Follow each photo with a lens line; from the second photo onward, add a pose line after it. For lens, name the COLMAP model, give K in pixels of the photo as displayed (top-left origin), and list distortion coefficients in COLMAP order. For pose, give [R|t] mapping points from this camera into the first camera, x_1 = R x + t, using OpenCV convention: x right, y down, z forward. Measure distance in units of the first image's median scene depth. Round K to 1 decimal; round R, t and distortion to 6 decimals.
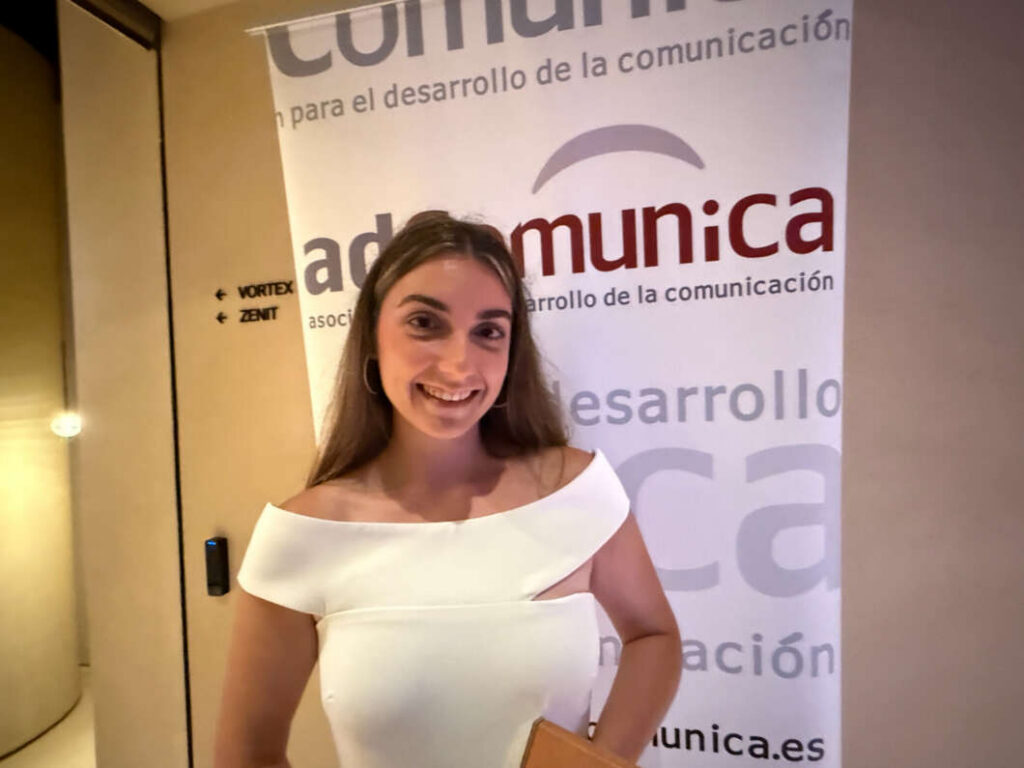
lens RADIAL K [[540.3, 0, 507.5], [0, 540.3, 384.9], [0, 0, 1]] dist [-0.000476, -0.000094]
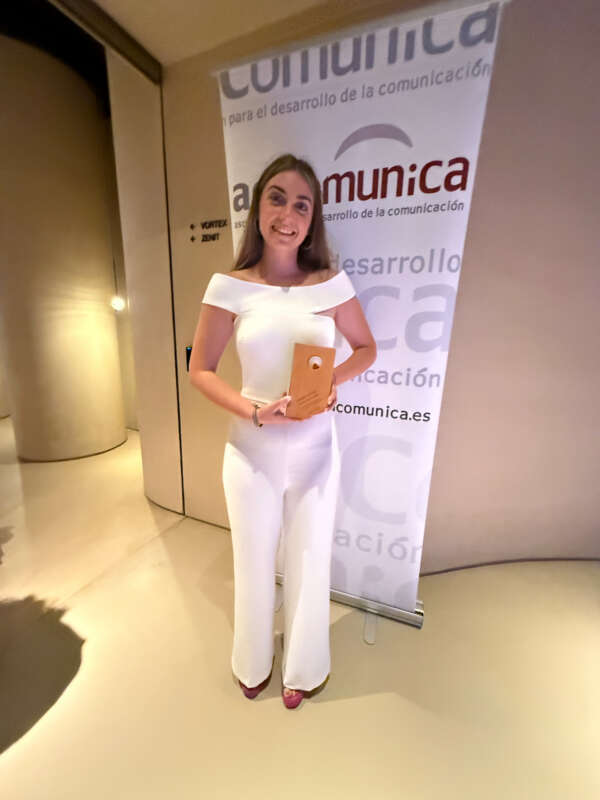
lens RADIAL K [[322.5, 0, 305.8], [0, 322.5, 399.3], [0, 0, 1]] dist [0.001770, -0.001308]
pose [[0.988483, 0.102740, -0.111107, 0.180546], [-0.076918, 0.973406, 0.215790, 0.322768], [0.130323, -0.204759, 0.970098, -0.496640]]
